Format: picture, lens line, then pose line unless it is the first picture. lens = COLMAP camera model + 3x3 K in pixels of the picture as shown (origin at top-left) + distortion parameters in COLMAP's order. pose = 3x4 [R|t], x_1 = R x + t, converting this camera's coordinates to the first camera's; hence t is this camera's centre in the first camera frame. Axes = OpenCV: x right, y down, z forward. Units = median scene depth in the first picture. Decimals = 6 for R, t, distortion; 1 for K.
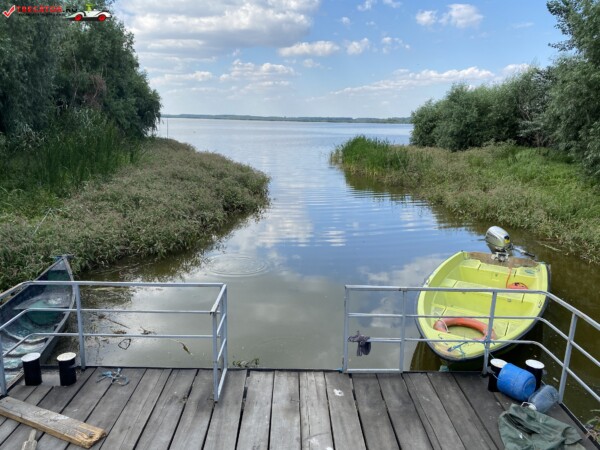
lens RADIAL K [[443.2, 0, 259.6], [0, 443.2, 225.1], [0, 0, 1]] dist [0.084742, -0.001069]
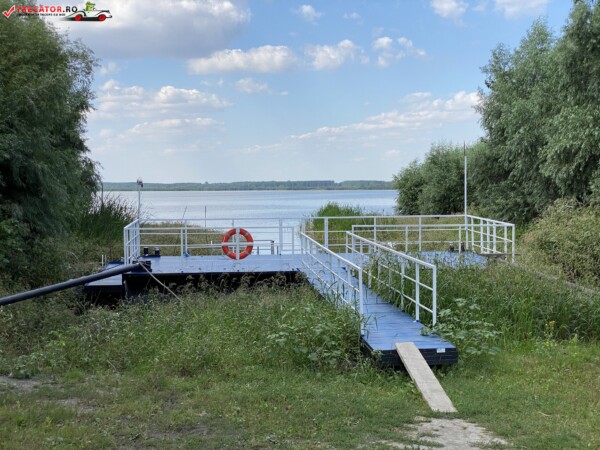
lens RADIAL K [[905.9, 0, 300.0], [0, 905.9, 225.0], [0, 0, 1]] dist [0.027012, 0.050808]
pose [[0.986546, -0.038374, 0.158918, -0.005910], [0.067843, 0.980507, -0.184400, 0.007873], [-0.148744, 0.192701, 0.969918, -0.033839]]
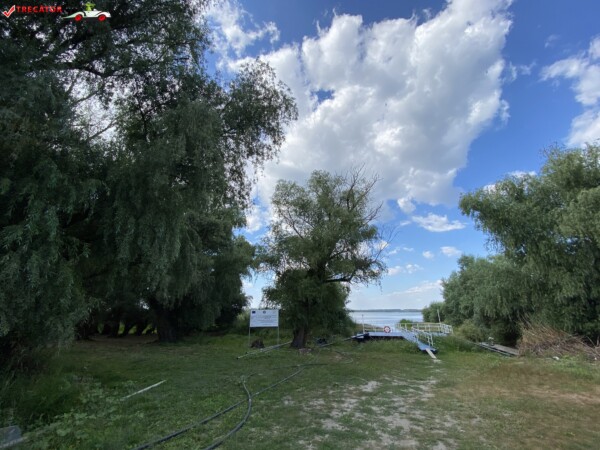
lens RADIAL K [[246.3, 0, 300.0], [0, 246.3, 225.0], [0, 0, 1]] dist [-0.000361, -0.000097]
pose [[0.984847, -0.087363, -0.149813, -0.009718], [-0.008197, 0.839436, -0.543397, 0.010364], [0.173231, 0.536391, 0.826000, -0.048713]]
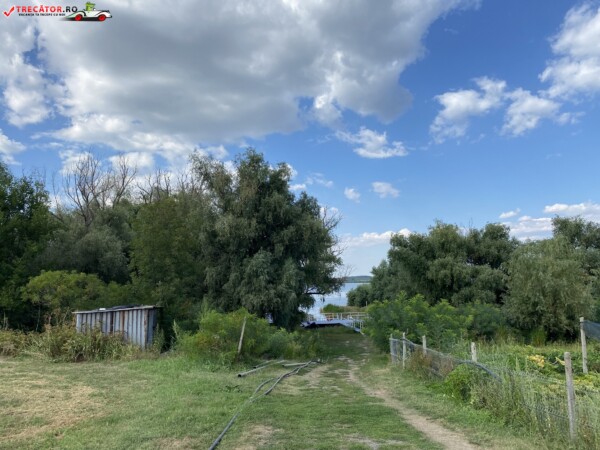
lens RADIAL K [[458.8, 0, 292.3], [0, 458.8, 224.5], [0, 0, 1]] dist [0.092432, -0.276560]
pose [[0.984364, -0.019302, 0.175087, -0.027204], [0.078698, 0.937451, -0.339105, 0.016208], [-0.157590, 0.347582, 0.924312, -0.097879]]
